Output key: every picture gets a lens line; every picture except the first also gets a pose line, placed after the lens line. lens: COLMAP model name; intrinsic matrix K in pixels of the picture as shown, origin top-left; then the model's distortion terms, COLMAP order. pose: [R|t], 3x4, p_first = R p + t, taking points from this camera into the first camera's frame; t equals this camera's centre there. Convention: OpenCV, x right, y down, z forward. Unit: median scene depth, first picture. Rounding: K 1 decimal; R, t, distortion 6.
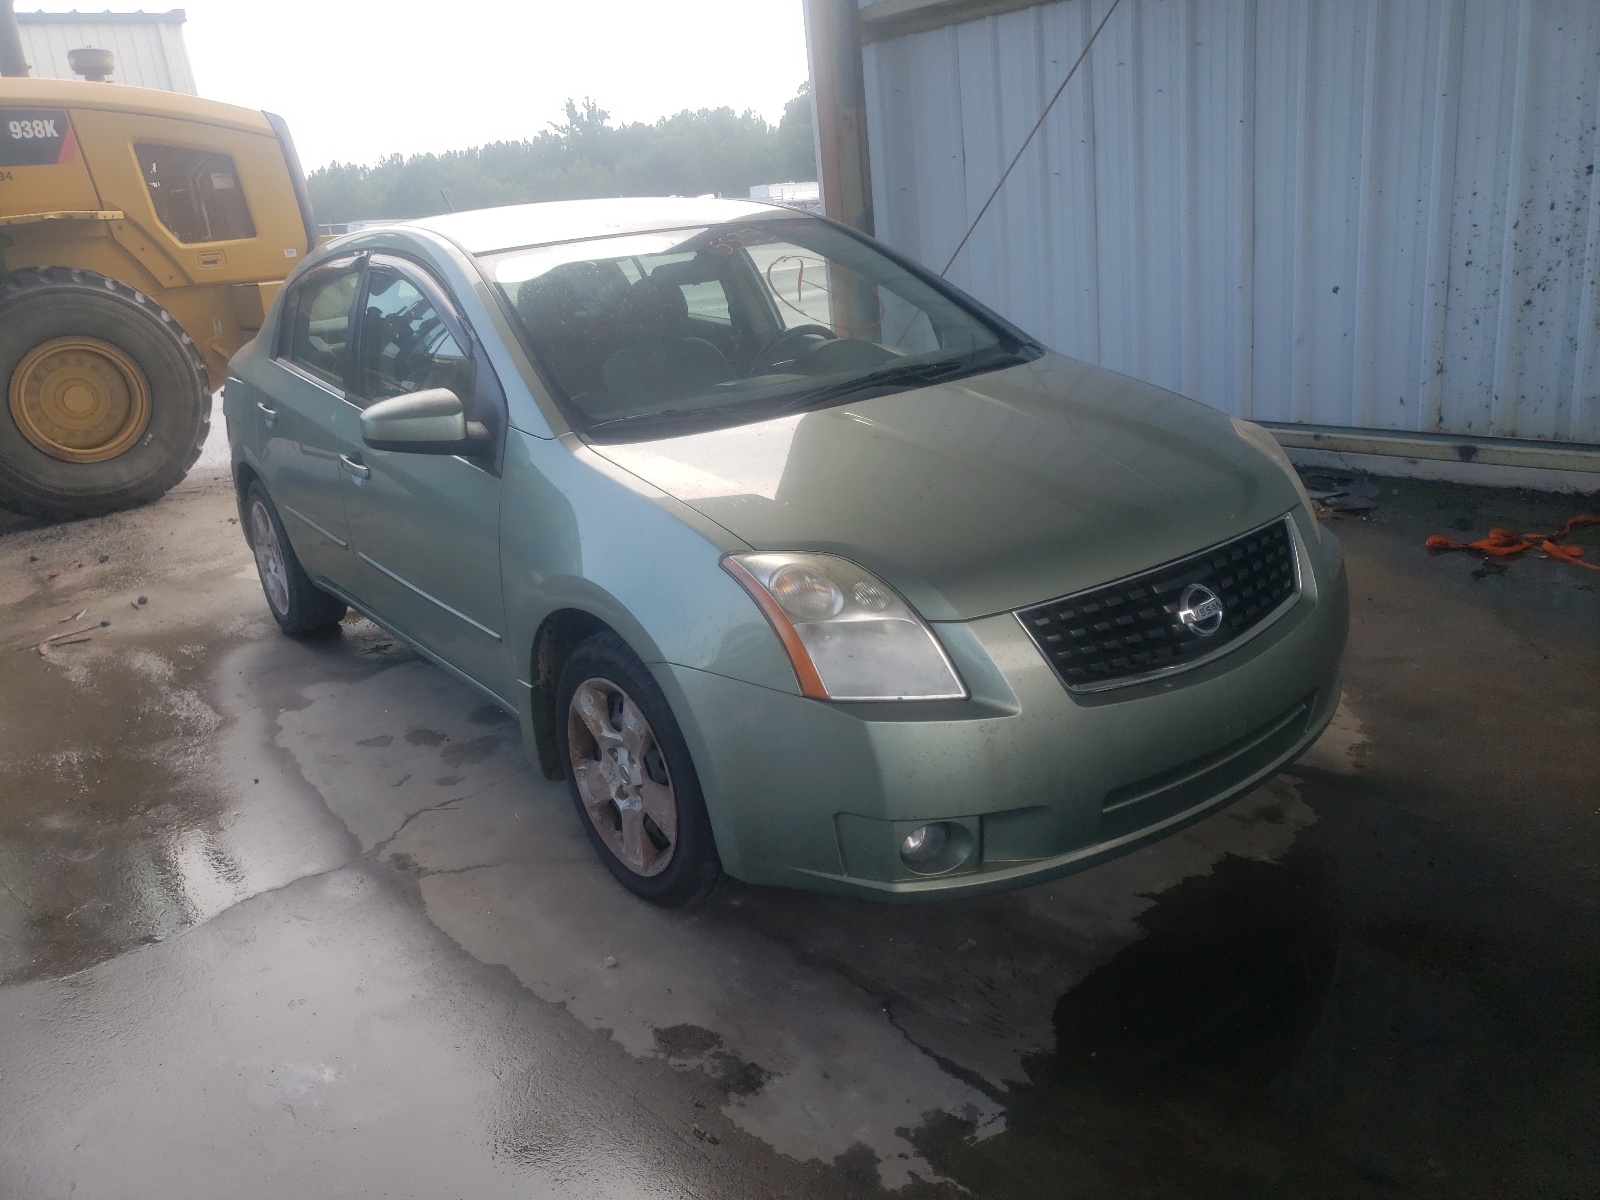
lens RADIAL K [[1255.3, 0, 804.4], [0, 1255.3, 573.9], [0, 0, 1]] dist [-0.002333, 0.004669]
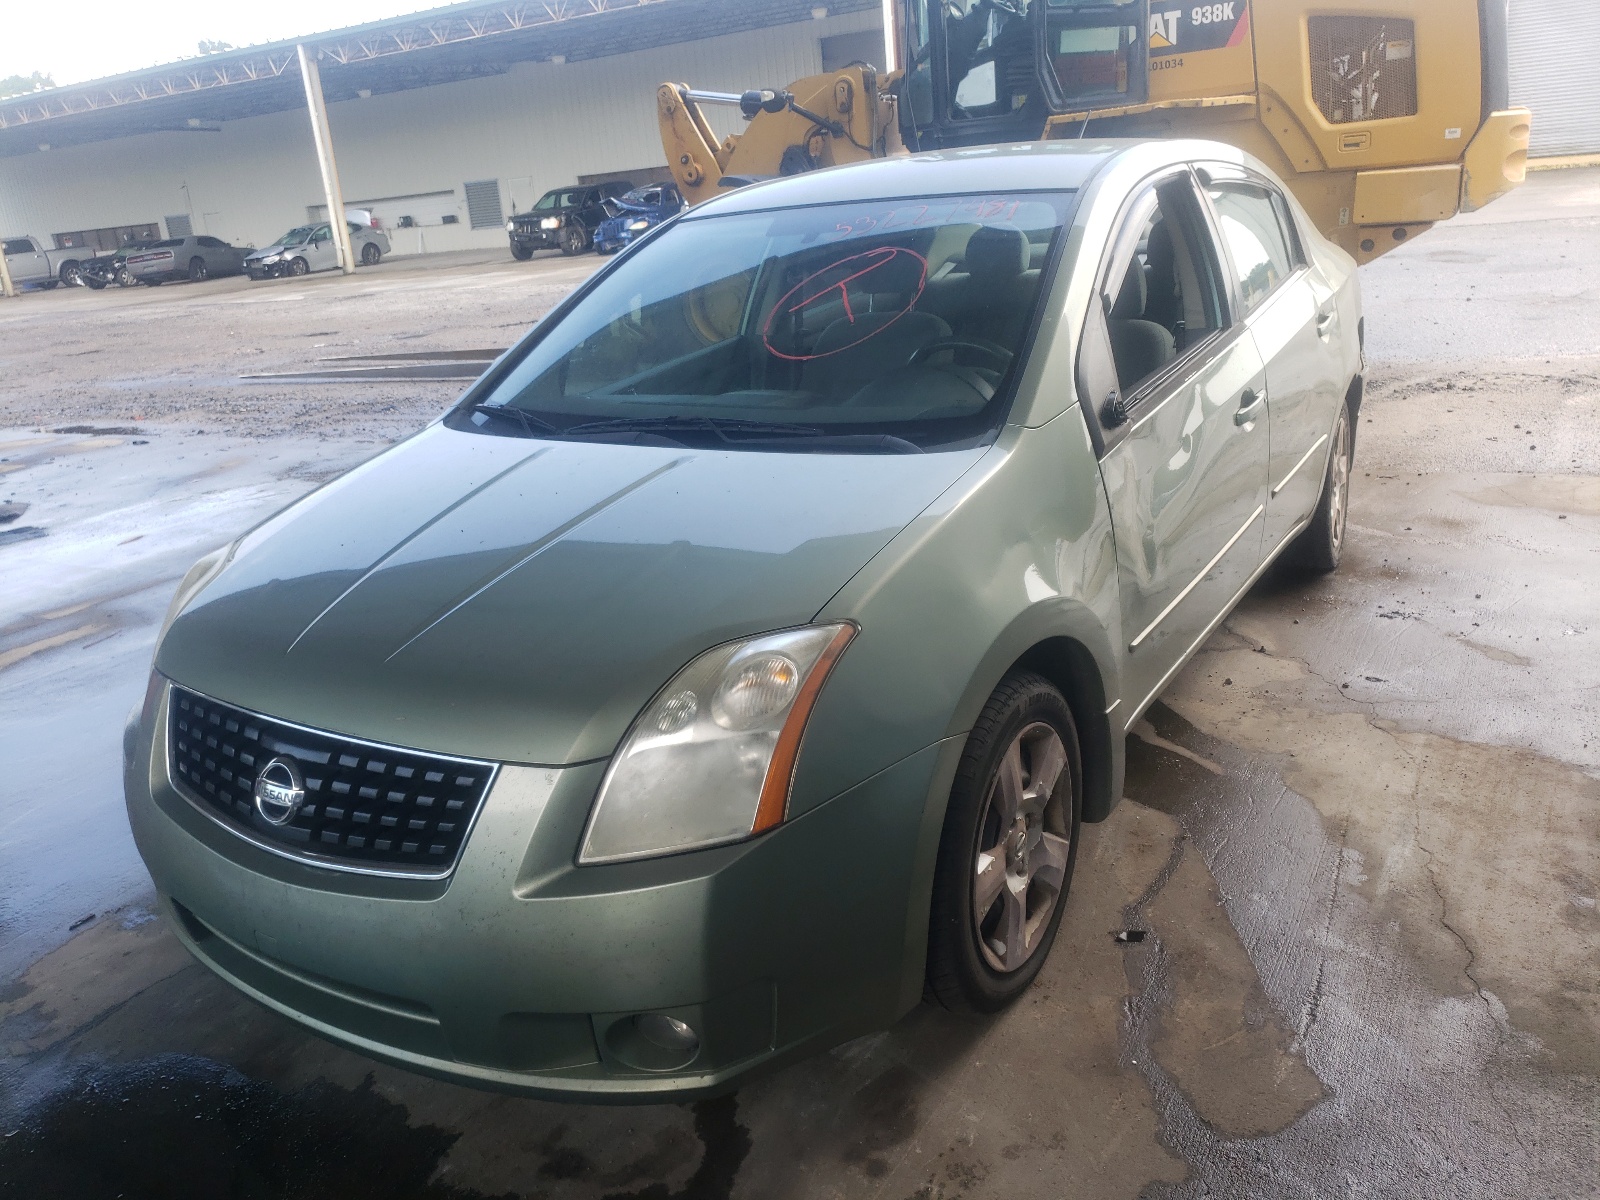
lens RADIAL K [[1261.6, 0, 800.0], [0, 1261.6, 600.0], [0, 0, 1]] dist [0.003799, 0.004939]
pose [[0.325705, 0.344809, -0.880354, 0.367502], [-0.208639, 0.934385, 0.288781, -0.130701], [0.922164, 0.089619, 0.376275, 0.332230]]
